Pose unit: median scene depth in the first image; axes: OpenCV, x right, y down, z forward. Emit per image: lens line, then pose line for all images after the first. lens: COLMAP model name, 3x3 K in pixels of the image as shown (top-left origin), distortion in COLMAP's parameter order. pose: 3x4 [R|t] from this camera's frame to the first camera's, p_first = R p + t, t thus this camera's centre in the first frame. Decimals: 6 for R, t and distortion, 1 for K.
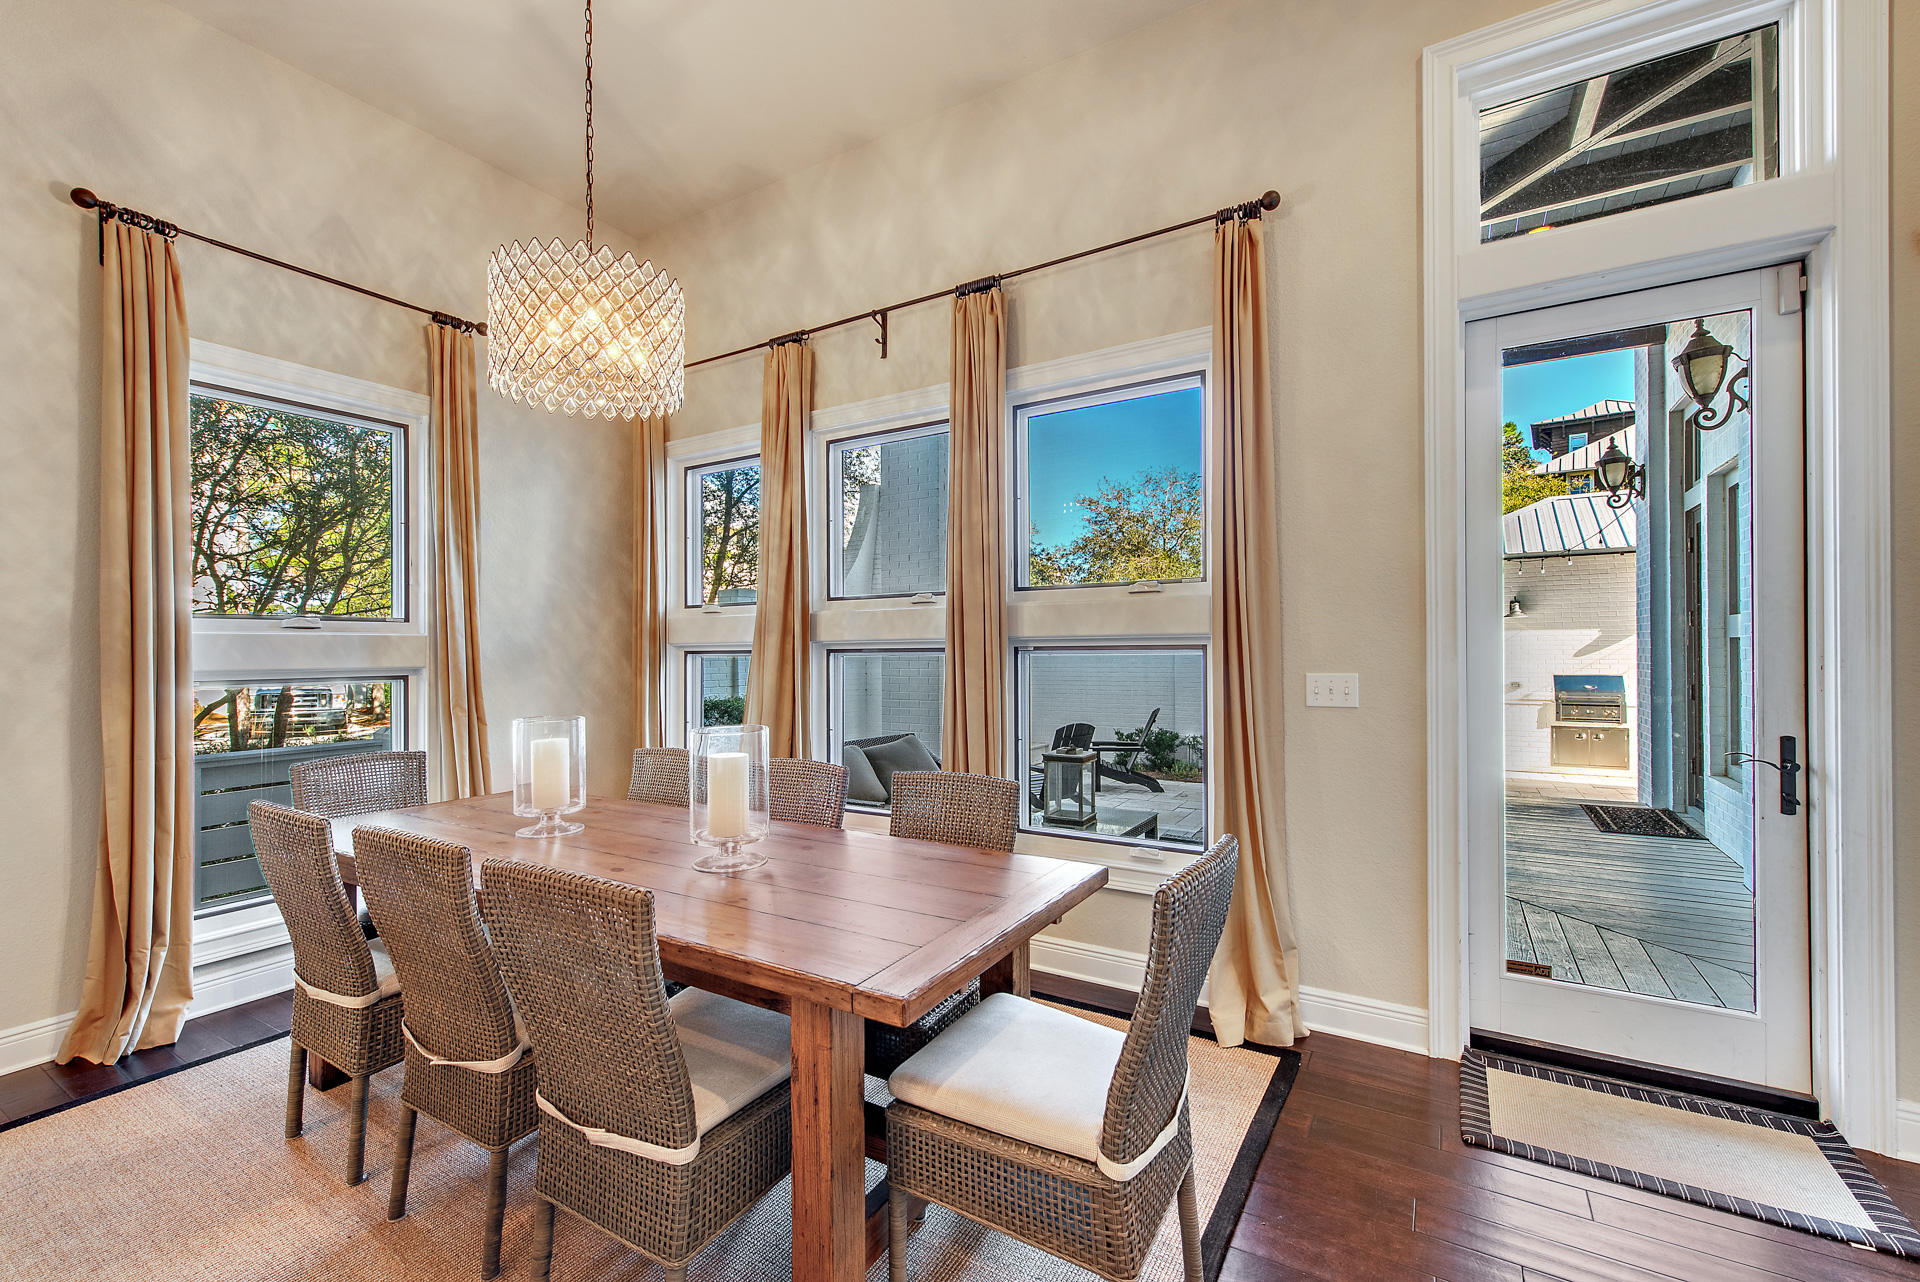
lens RADIAL K [[849.1, 0, 959.0], [0, 849.1, 647.6], [0, 0, 1]] dist [0.009243, -0.000075]
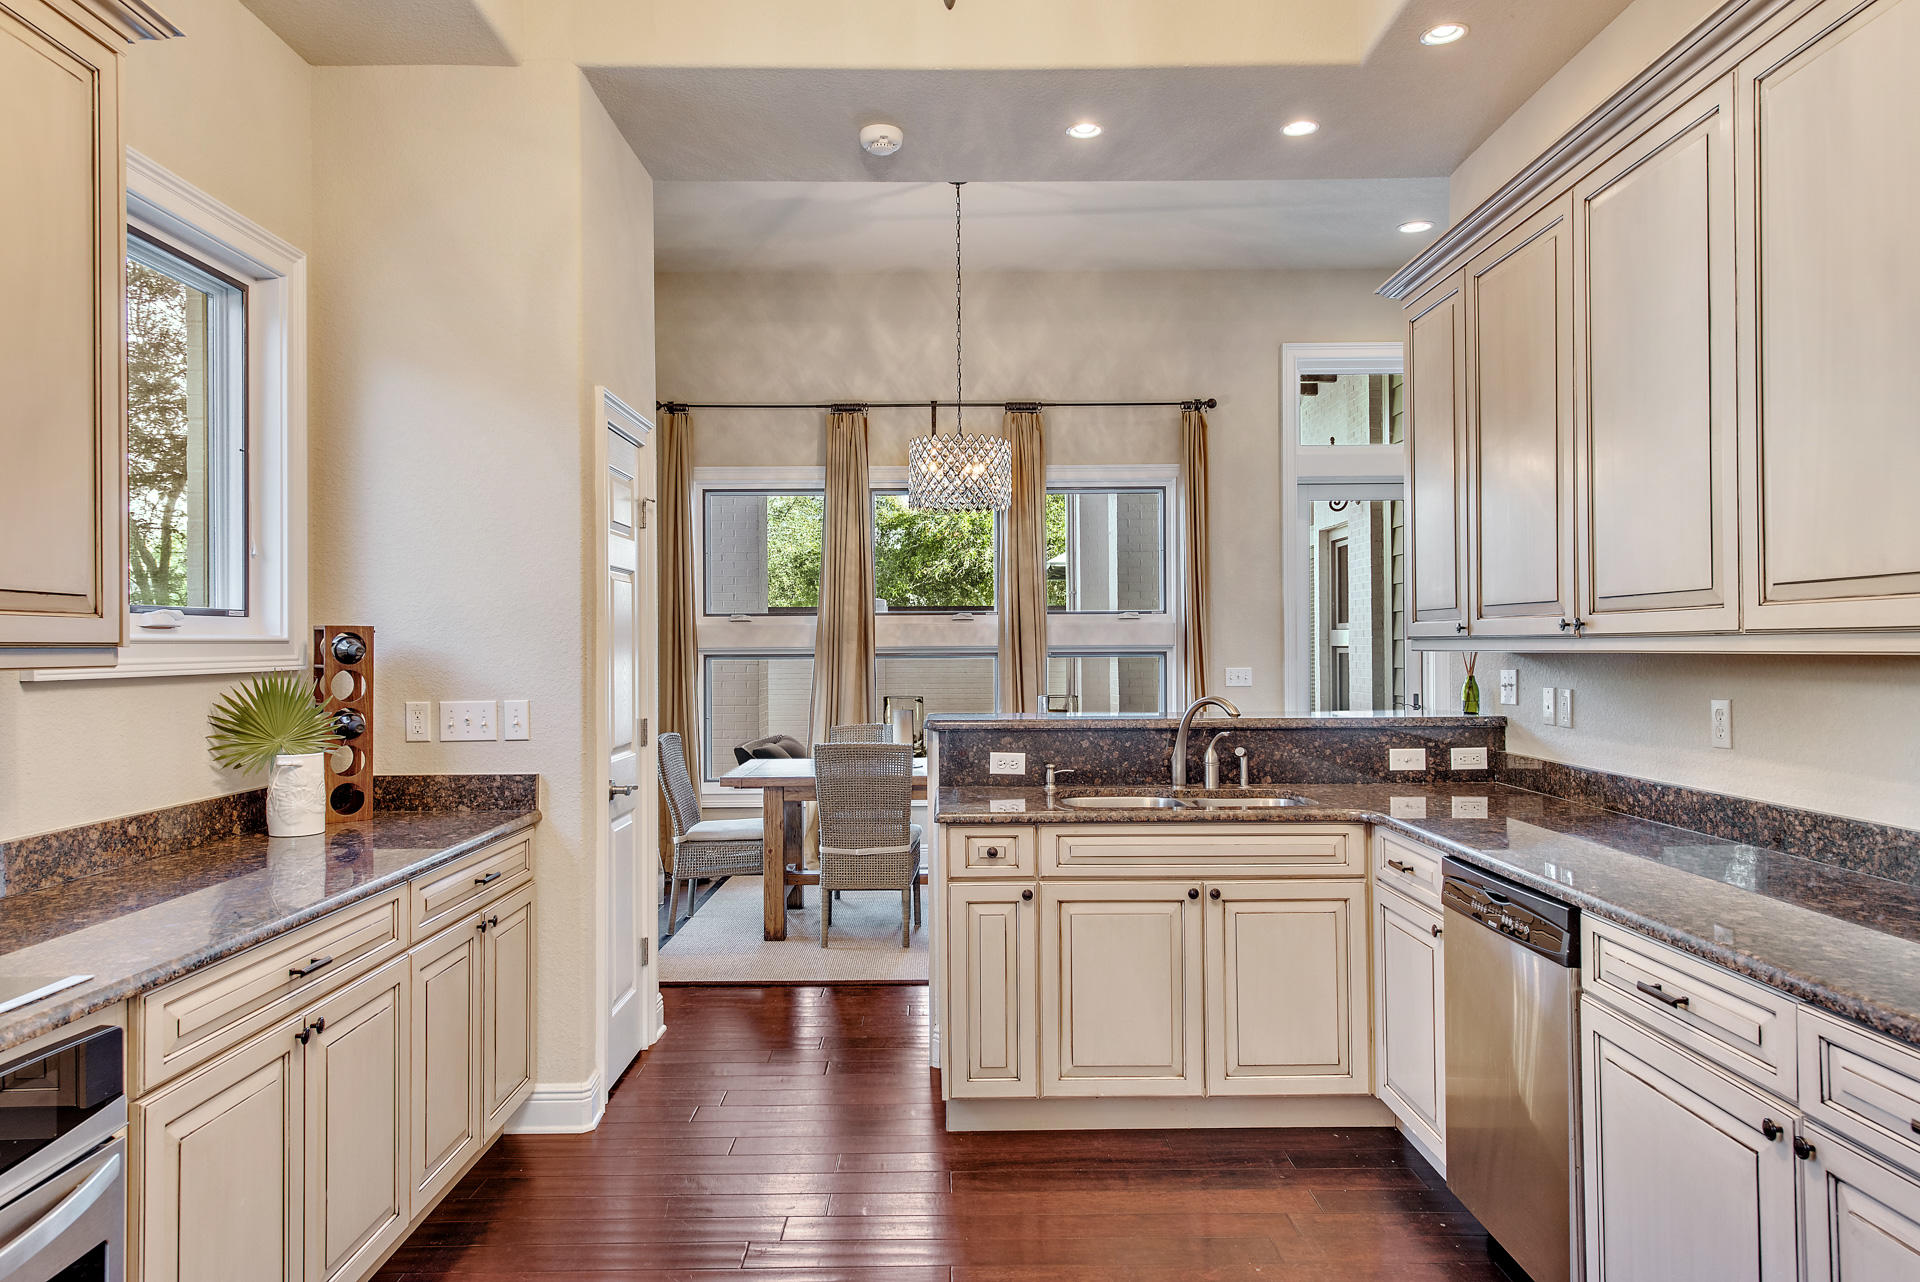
lens RADIAL K [[1259.7, 0, 962.7], [0, 1259.7, 636.6], [0, 0, 1]] dist [0.032905, -0.016853]
pose [[0.831534, 0.008906, 0.555402, -1.287432], [-0.006753, 0.999960, -0.005924, -0.013743], [-0.555432, 0.001175, 0.831561, -0.763318]]
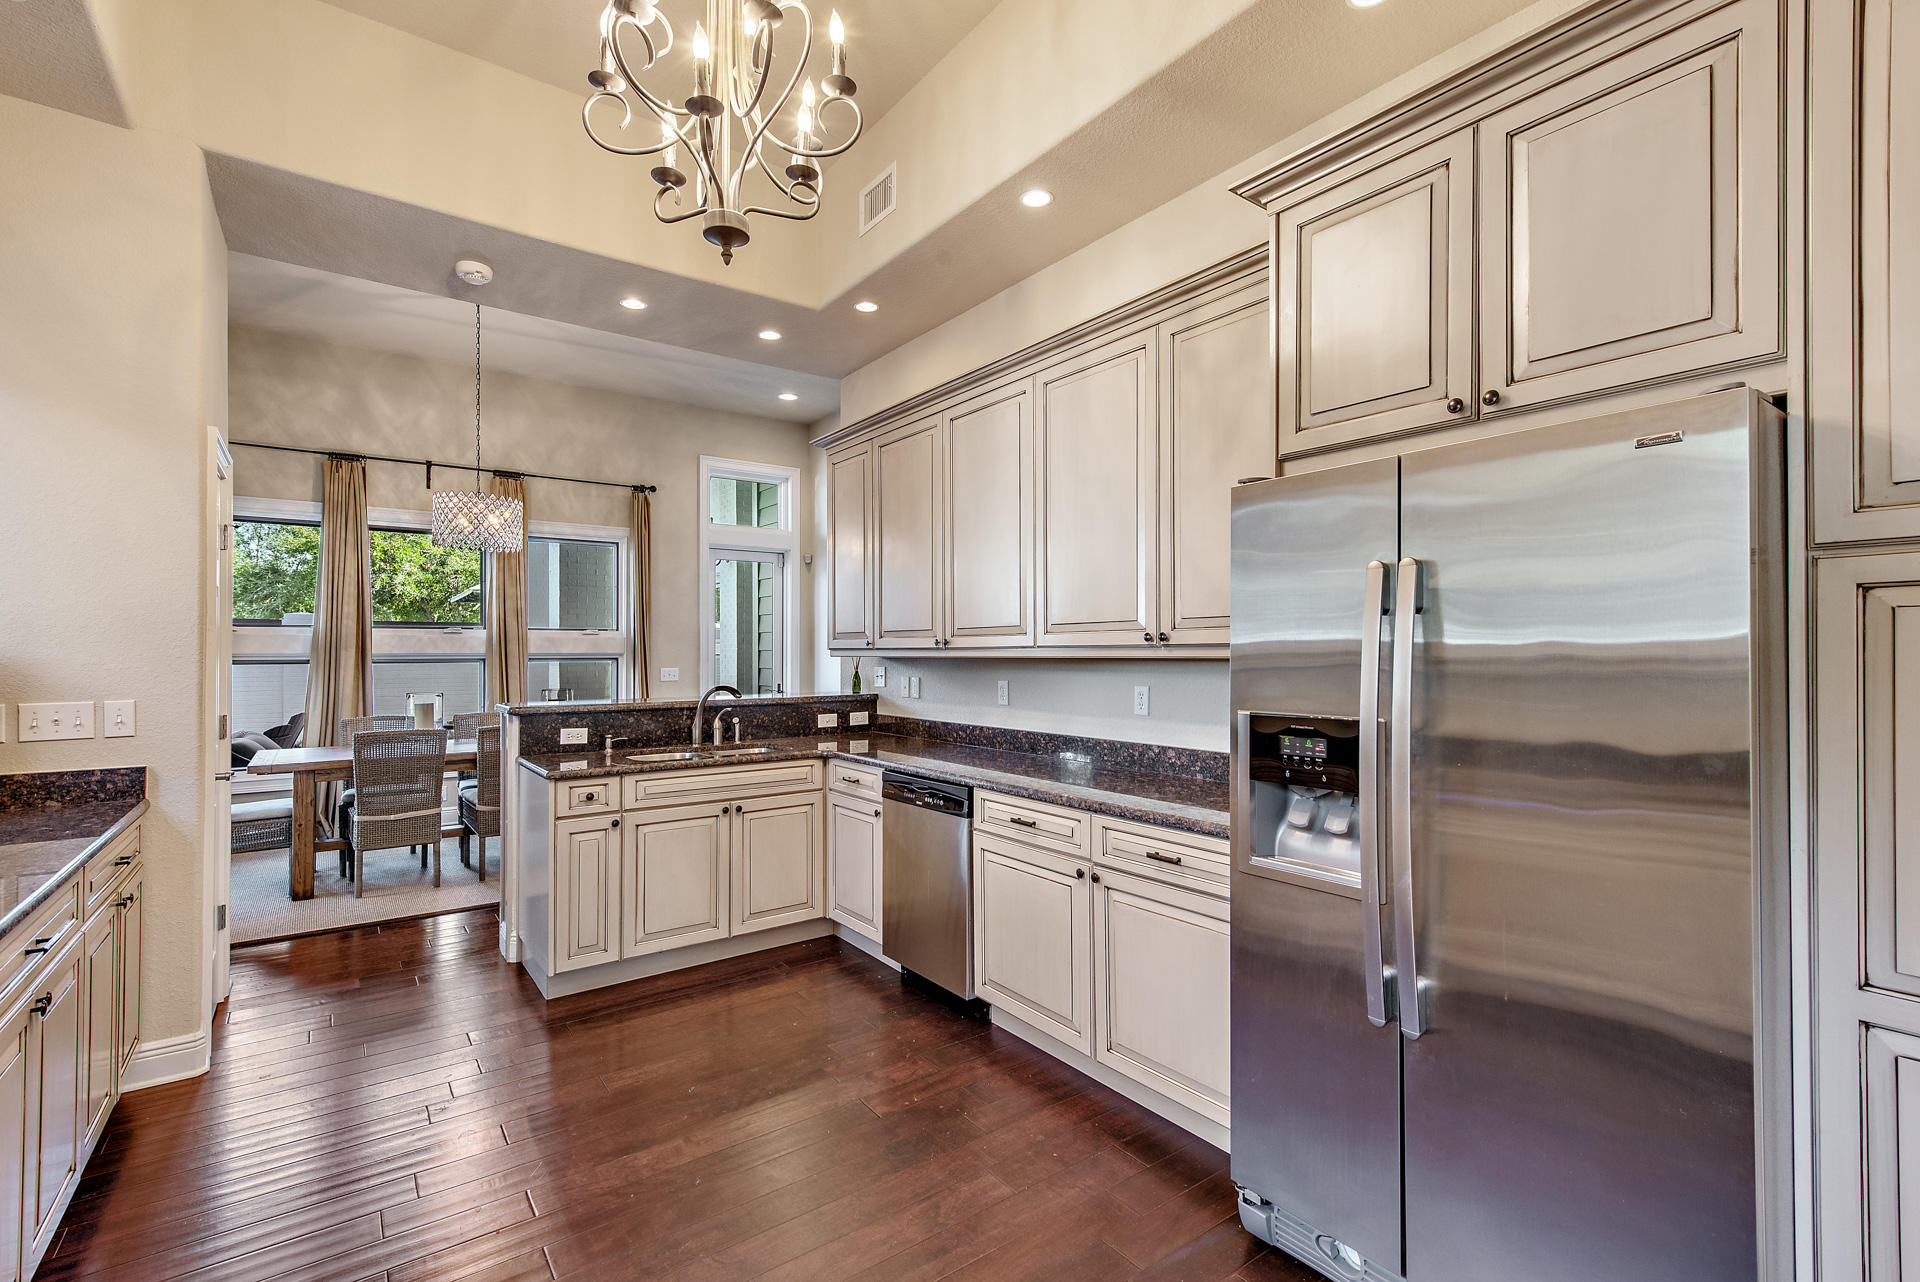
lens RADIAL K [[849.1, 0, 964.9], [0, 849.1, 645.4], [0, 0, 1]] dist [0.009243, -0.000075]
pose [[0.348720, 0.016056, 0.937089, -1.467201], [-0.008432, 0.999867, -0.013994, -0.010965], [-0.937189, -0.003022, 0.348809, -0.685196]]
